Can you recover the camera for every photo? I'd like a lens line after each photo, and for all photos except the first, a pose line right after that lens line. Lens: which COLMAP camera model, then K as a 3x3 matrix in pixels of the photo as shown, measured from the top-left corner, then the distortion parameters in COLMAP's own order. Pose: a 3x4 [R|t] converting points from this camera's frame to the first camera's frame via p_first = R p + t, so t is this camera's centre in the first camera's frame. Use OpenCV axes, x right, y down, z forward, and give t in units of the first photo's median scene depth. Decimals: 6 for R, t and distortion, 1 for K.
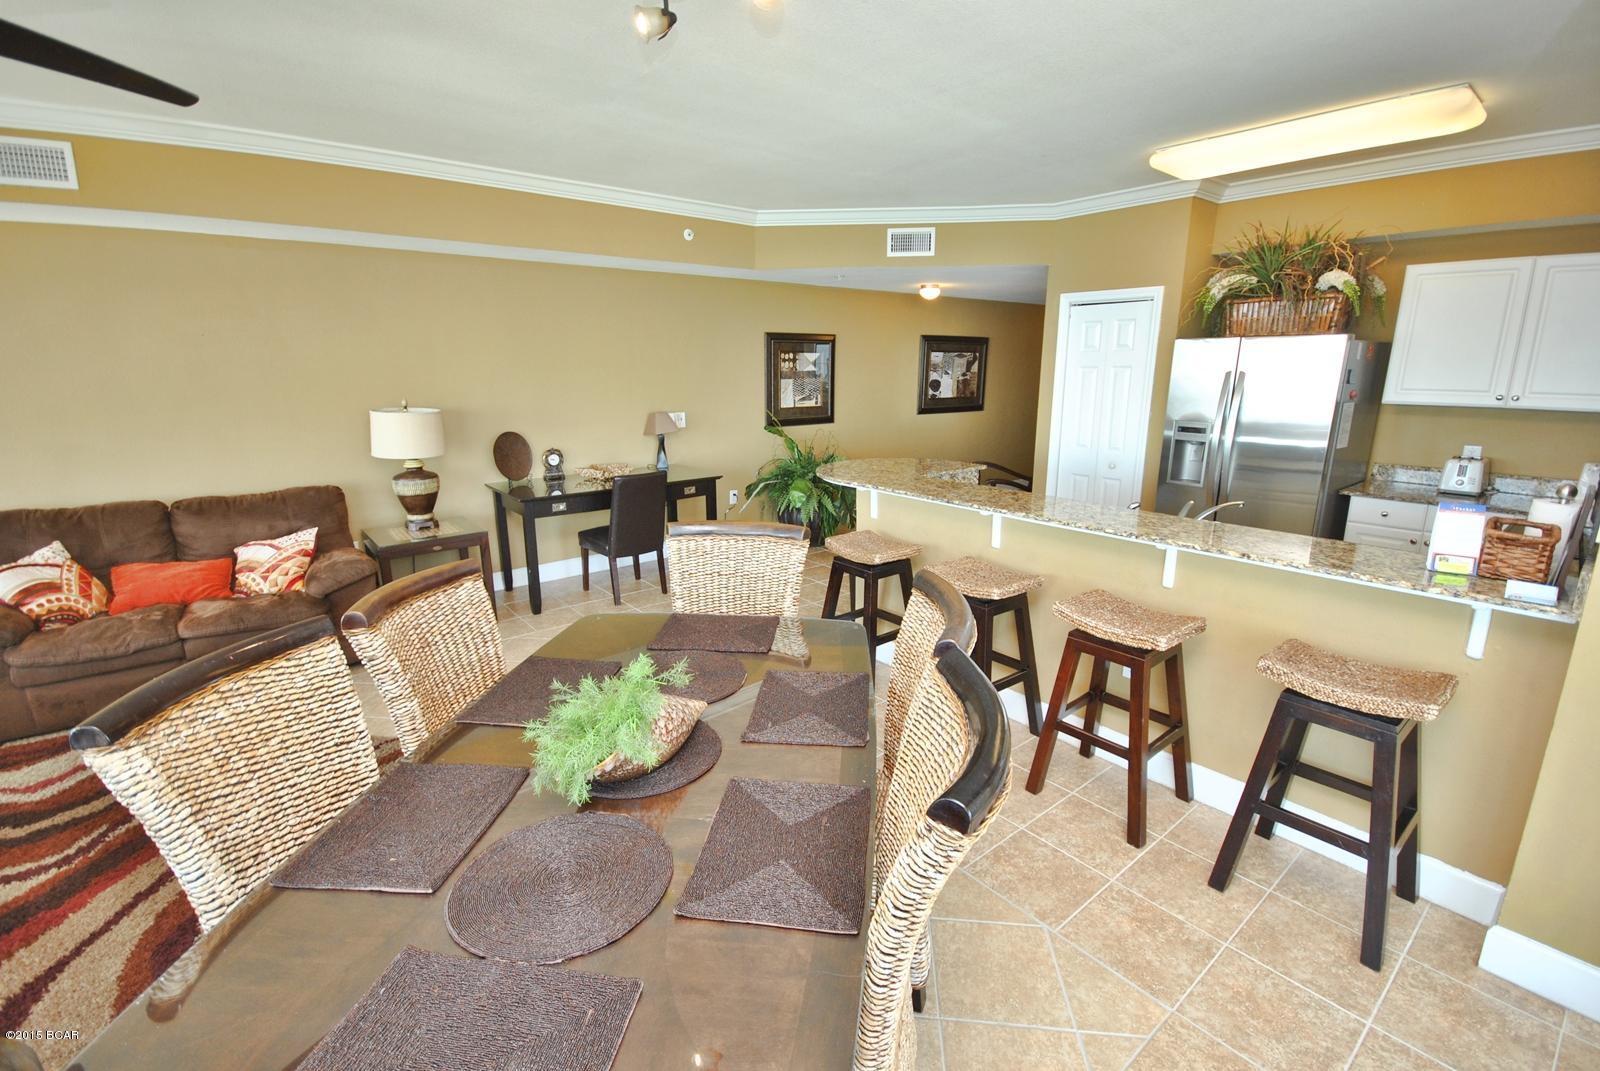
lens RADIAL K [[702.1, 0, 803.0], [0, 702.1, 527.8], [0, 0, 1]] dist [0.026996, -0.021441]
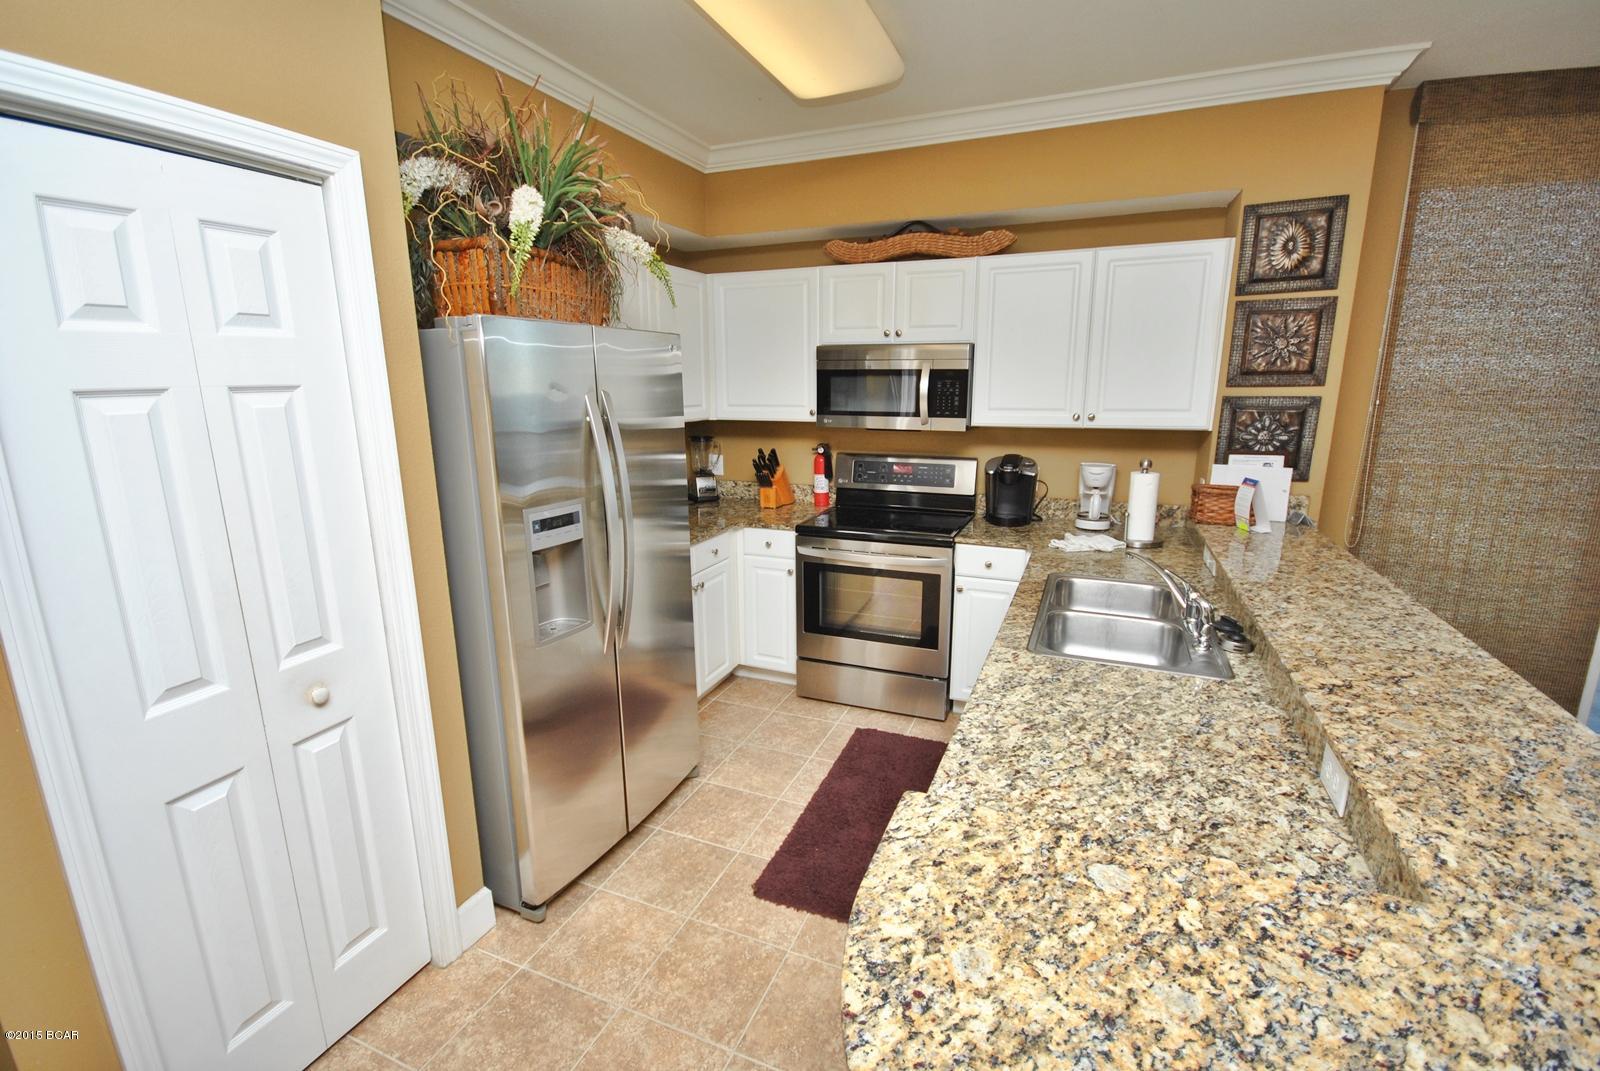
lens RADIAL K [[702.6, 0, 800.4], [0, 702.6, 536.7], [0, 0, 1]] dist [0.016290, -0.015368]
pose [[-0.468224, -0.189680, 0.863011, 0.115611], [0.209444, 0.925029, 0.316945, -0.340822], [-0.858429, 0.329154, -0.393393, 1.479093]]
